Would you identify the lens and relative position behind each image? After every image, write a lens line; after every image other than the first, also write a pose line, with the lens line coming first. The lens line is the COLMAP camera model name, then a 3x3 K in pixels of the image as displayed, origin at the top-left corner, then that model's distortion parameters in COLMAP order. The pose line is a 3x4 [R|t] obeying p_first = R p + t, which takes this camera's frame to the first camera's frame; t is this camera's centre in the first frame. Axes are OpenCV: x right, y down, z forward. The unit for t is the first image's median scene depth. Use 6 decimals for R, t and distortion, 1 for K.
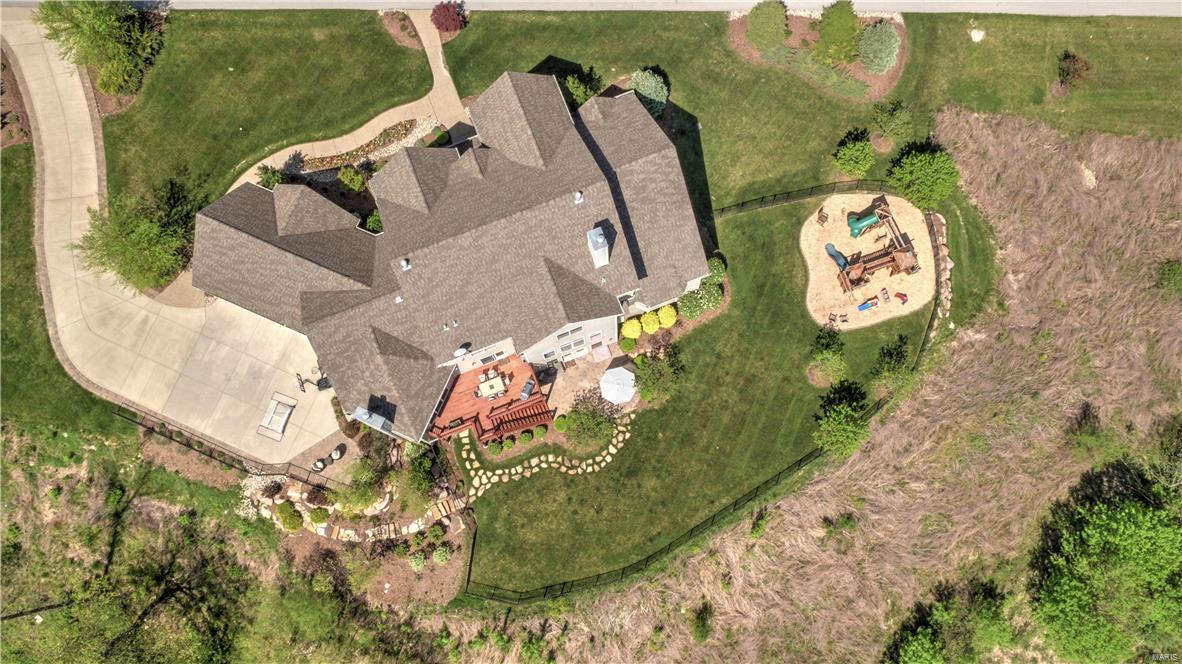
lens RADIAL K [[1030.4, 0, 593.1], [0, 1030.4, 333.6], [0, 0, 1]] dist [0.006184, 0.000917]
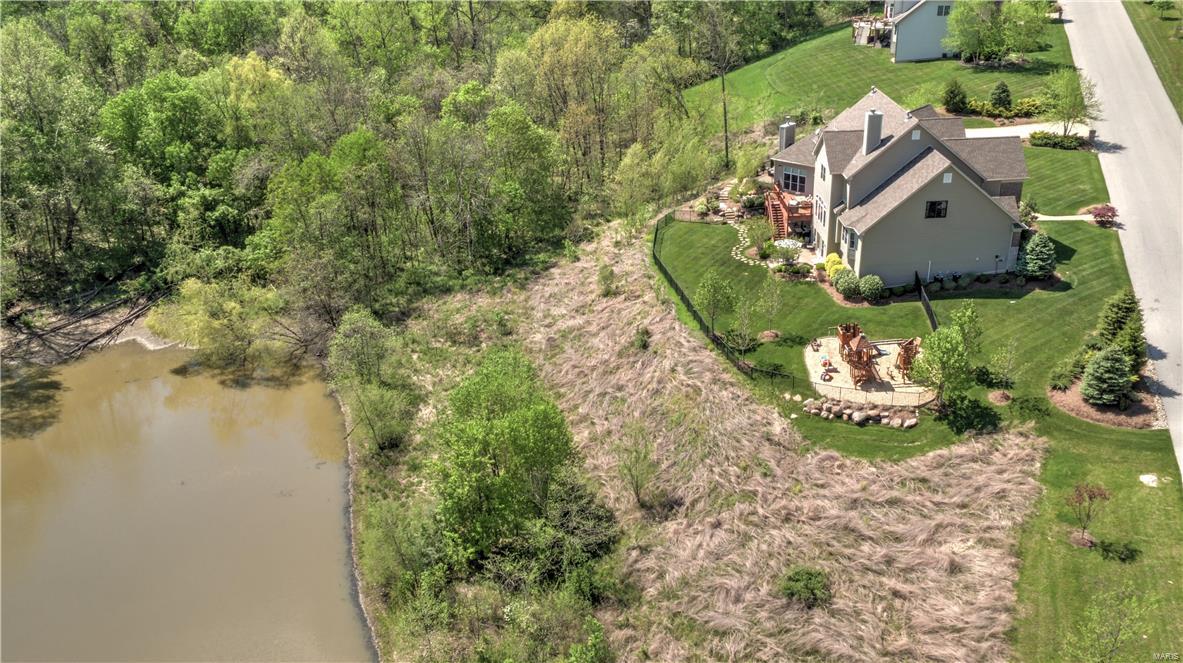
lens RADIAL K [[1031.3, 0, 593.6], [0, 1031.3, 333.1], [0, 0, 1]] dist [0.006184, 0.000917]
pose [[-0.339874, 0.430174, -0.836323, 1.267739], [-0.909099, 0.077492, 0.409309, -0.257215], [0.240883, 0.899414, 0.364733, 0.543860]]
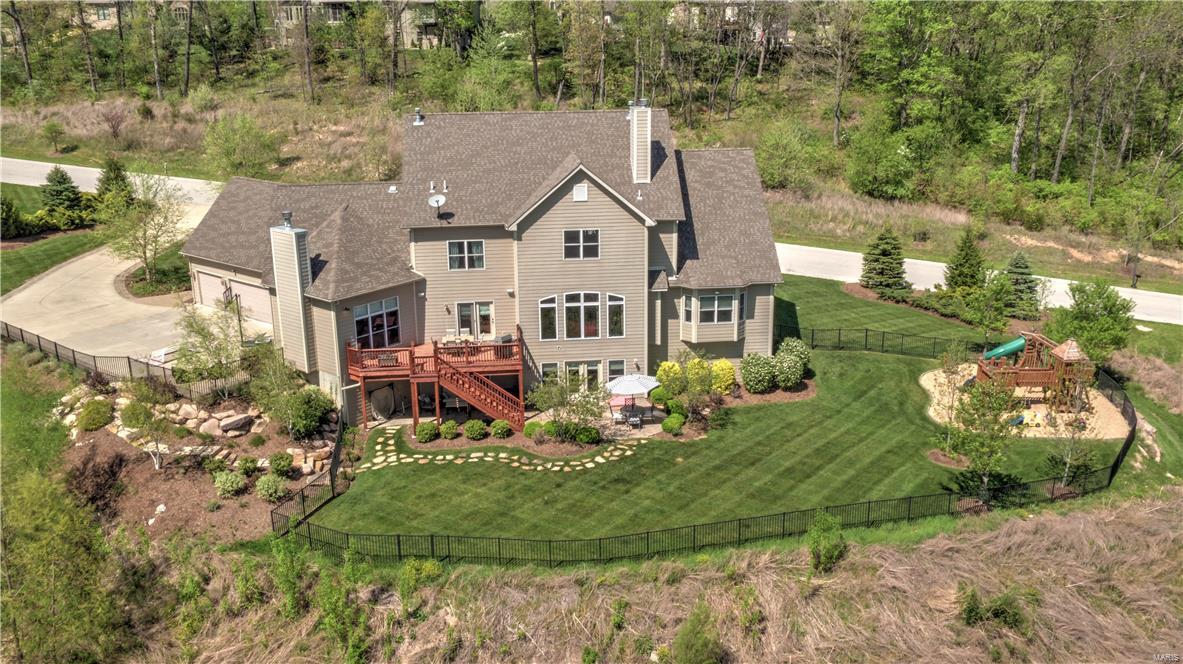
lens RADIAL K [[1041.1, 0, 598.5], [0, 1041.1, 333.8], [0, 0, 1]] dist [0.009876, 0.006301]
pose [[0.964360, 0.094076, -0.247303, 0.167752], [-0.261595, 0.479278, -0.837771, 0.607899], [0.039712, 0.872606, 0.486807, 0.625550]]
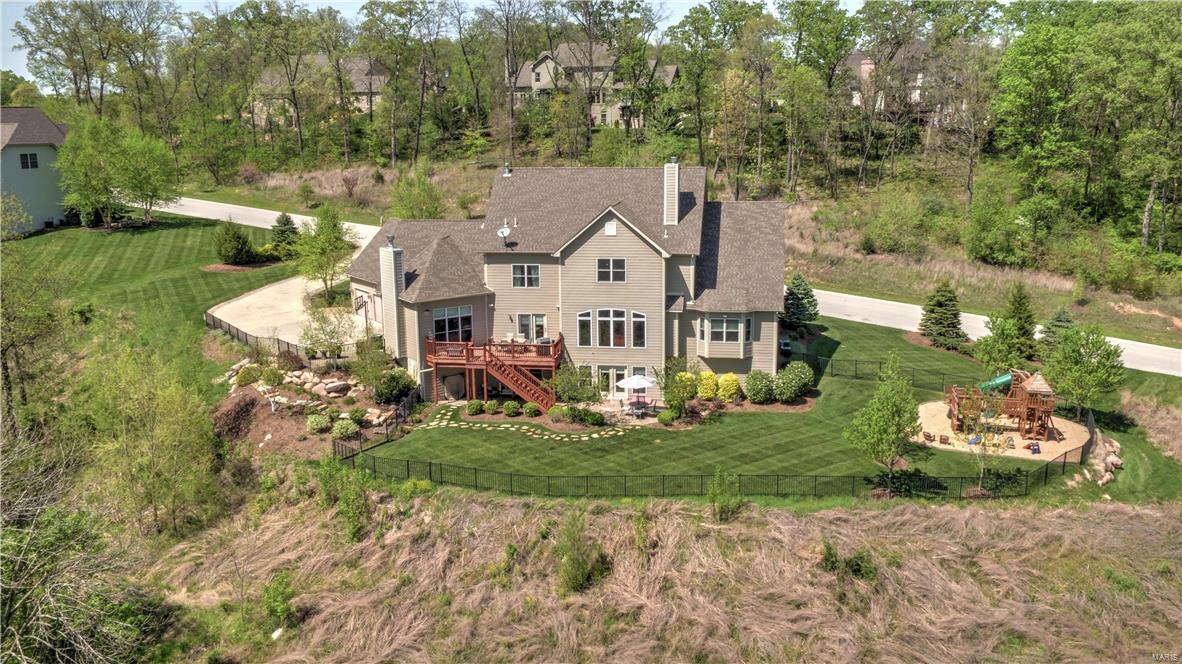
lens RADIAL K [[1036.4, 0, 594.2], [0, 1036.4, 332.8], [0, 0, 1]] dist [0.010356, 0.000196]
pose [[0.861715, 0.122940, -0.492273, 0.399373], [-0.498039, 0.390368, -0.774319, 0.697156], [0.096973, 0.912413, 0.397615, 0.613646]]
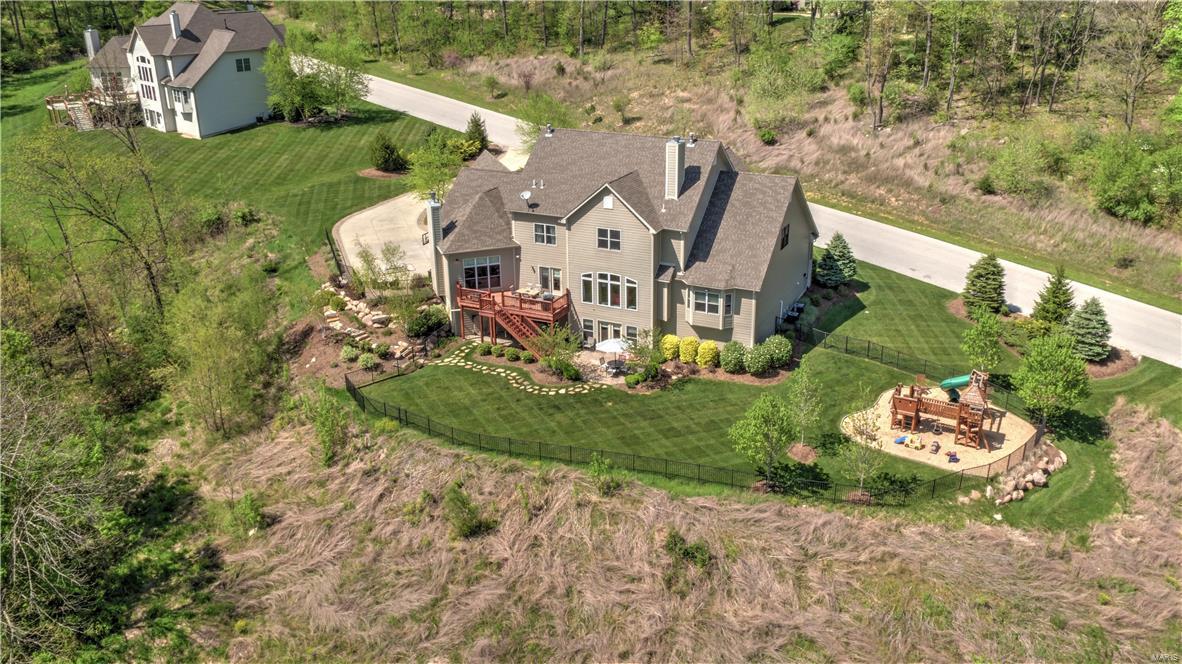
lens RADIAL K [[1030.4, 0, 593.1], [0, 1030.4, 333.6], [0, 0, 1]] dist [0.006184, 0.000917]
pose [[0.670168, 0.288253, -0.683948, 0.646475], [-0.725776, 0.447349, -0.522616, 0.546950], [0.155318, 0.846634, 0.509006, 0.498057]]
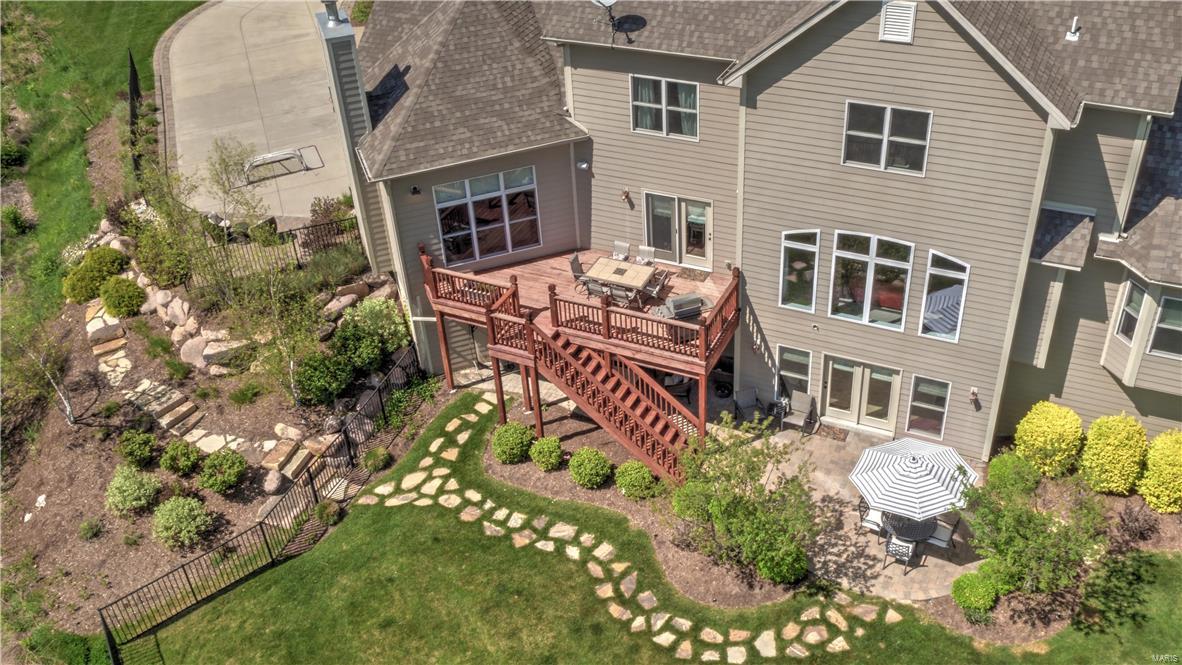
lens RADIAL K [[1095.2, 0, 594.2], [0, 1095.2, 330.8], [0, 0, 1]] dist [0.007224, 0.005714]
pose [[0.681476, 0.416432, -0.601809, 0.136773], [-0.705115, 0.593810, -0.387561, 0.216140], [0.195968, 0.688458, 0.698299, 0.710664]]
